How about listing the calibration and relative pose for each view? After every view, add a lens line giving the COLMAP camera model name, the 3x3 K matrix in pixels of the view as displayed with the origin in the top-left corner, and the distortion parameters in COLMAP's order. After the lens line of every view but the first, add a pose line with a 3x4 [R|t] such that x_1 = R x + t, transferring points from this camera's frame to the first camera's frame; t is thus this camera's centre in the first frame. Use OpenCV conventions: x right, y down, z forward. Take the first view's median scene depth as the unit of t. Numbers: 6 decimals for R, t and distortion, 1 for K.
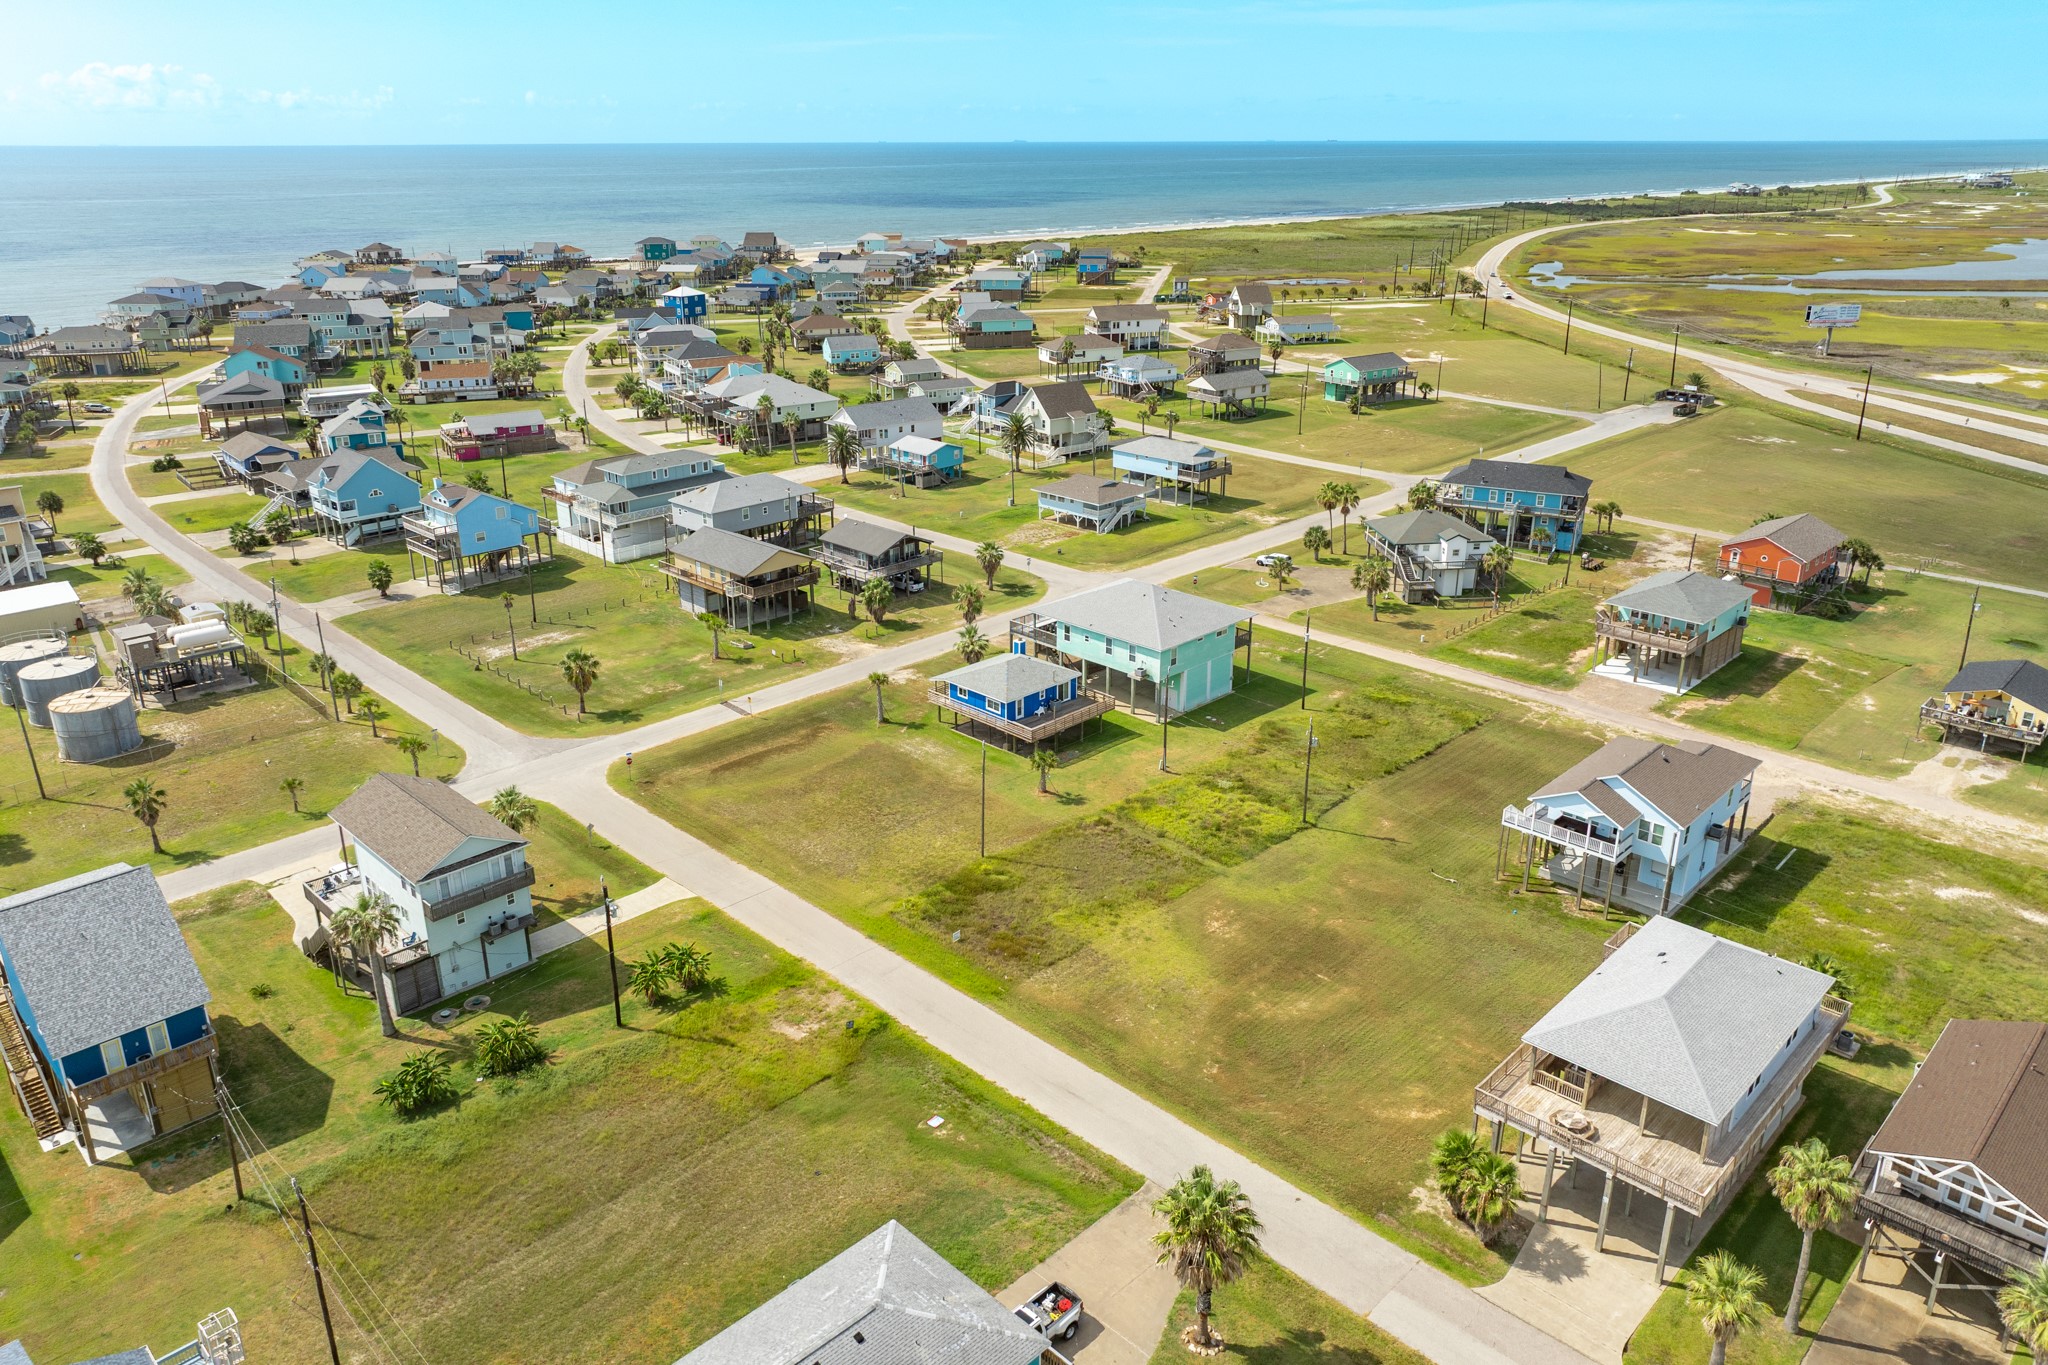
lens RADIAL K [[1417.7, 0, 1023.9], [0, 1417.7, 654.3], [0, 0, 1]] dist [0.004328, -0.019363]
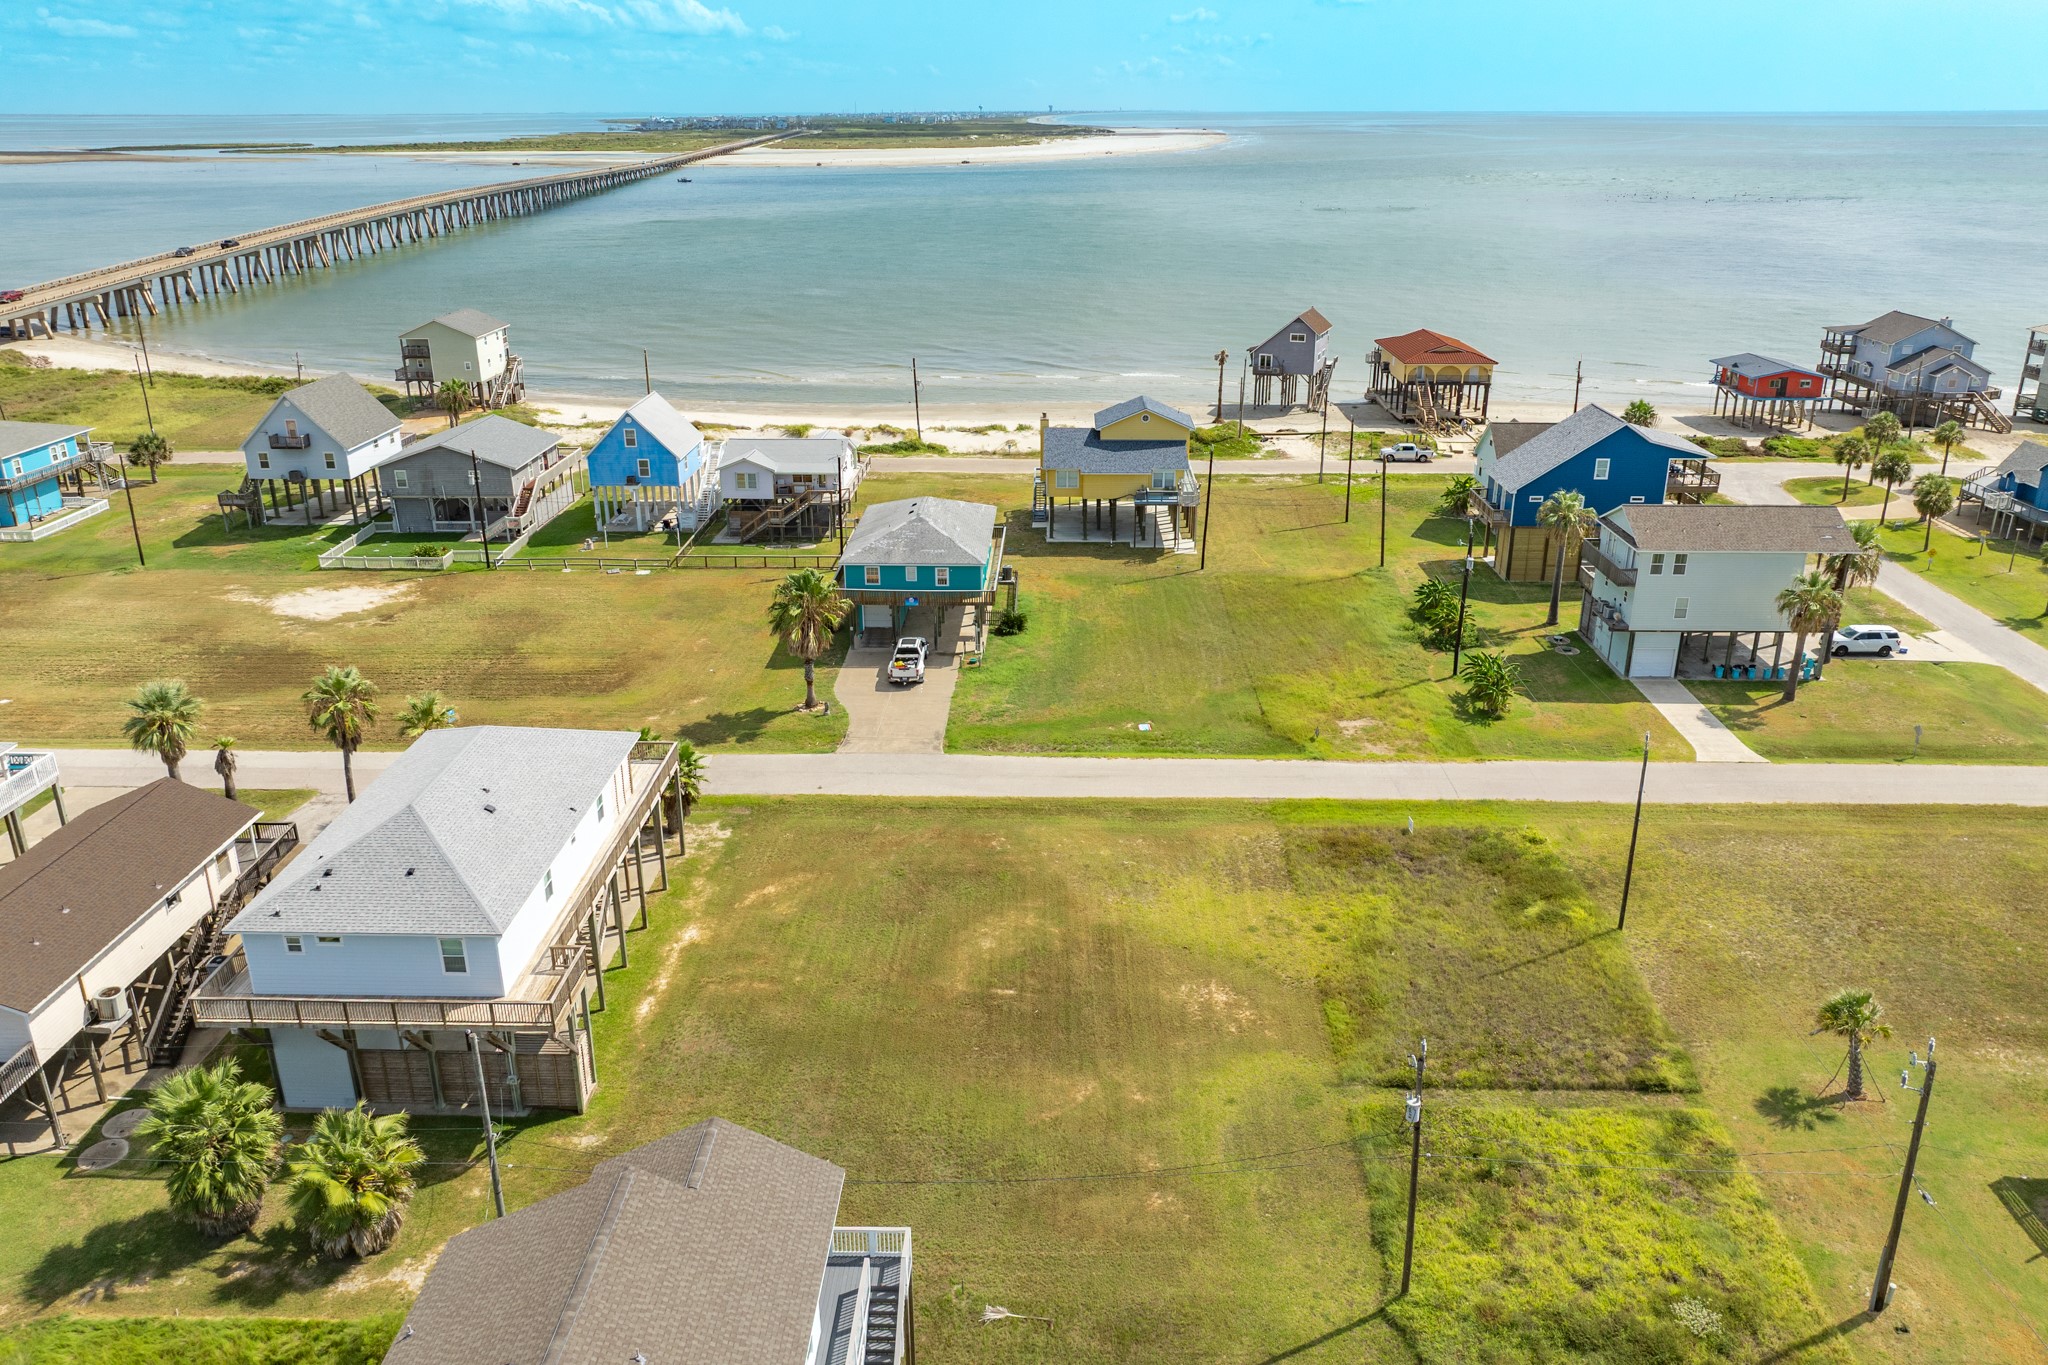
lens RADIAL K [[1416.9, 0, 1013.0], [0, 1416.9, 676.3], [0, 0, 1]] dist [-0.000708, -0.003632]
pose [[-0.733570, 0.258606, -0.628489, 0.332821], [-0.227840, 0.777675, 0.585927, -0.150529], [0.640284, 0.573013, -0.511558, 0.723851]]
